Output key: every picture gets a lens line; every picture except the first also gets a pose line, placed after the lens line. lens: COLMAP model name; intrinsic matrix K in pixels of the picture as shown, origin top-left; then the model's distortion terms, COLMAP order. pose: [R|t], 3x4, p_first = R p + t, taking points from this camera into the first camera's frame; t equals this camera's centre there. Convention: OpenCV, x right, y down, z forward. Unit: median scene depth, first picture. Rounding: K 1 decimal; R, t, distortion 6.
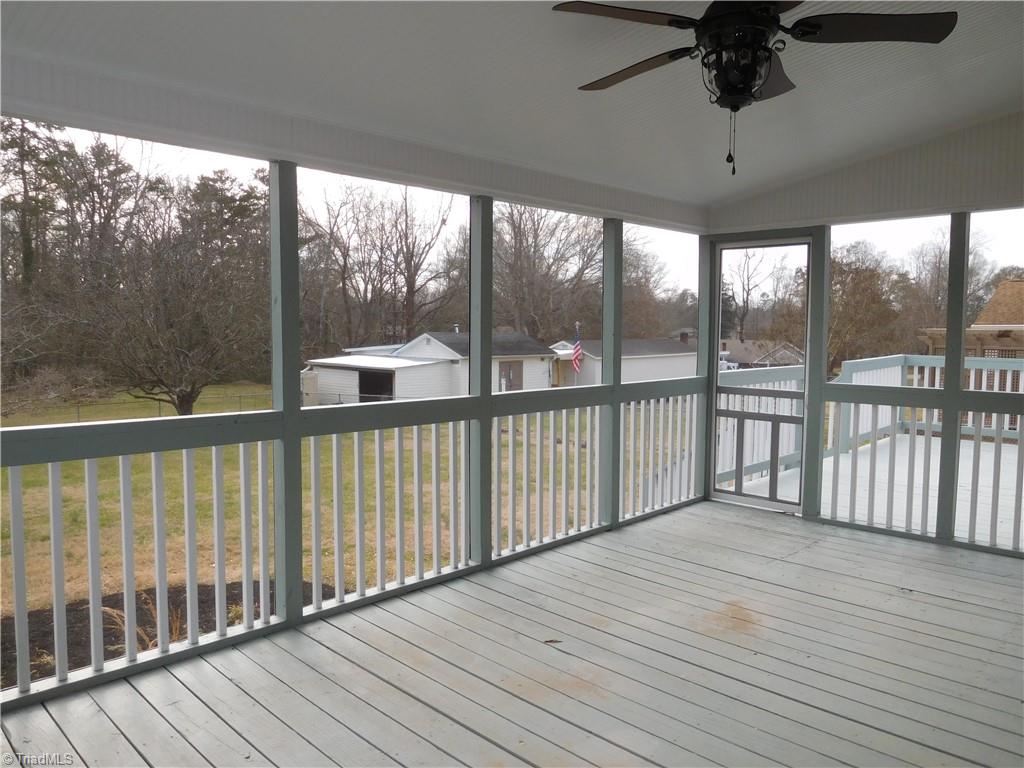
lens RADIAL K [[757.5, 0, 512.0], [0, 757.5, 384.0], [0, 0, 1]] dist [-0.024827, 0.006493]
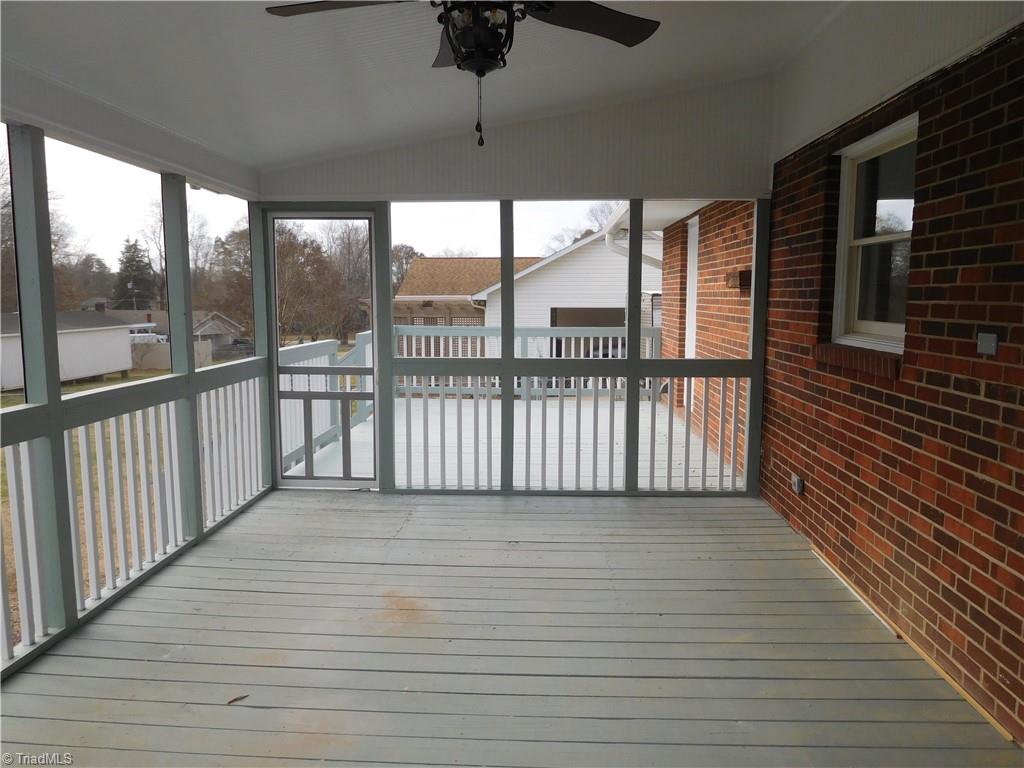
lens RADIAL K [[757.5, 0, 512.0], [0, 757.5, 384.0], [0, 0, 1]] dist [-0.024827, 0.006493]
pose [[0.742709, -0.075128, 0.665386, -0.156518], [0.048459, 0.997111, 0.058492, -0.018523], [-0.667859, -0.011199, 0.744204, 0.137629]]
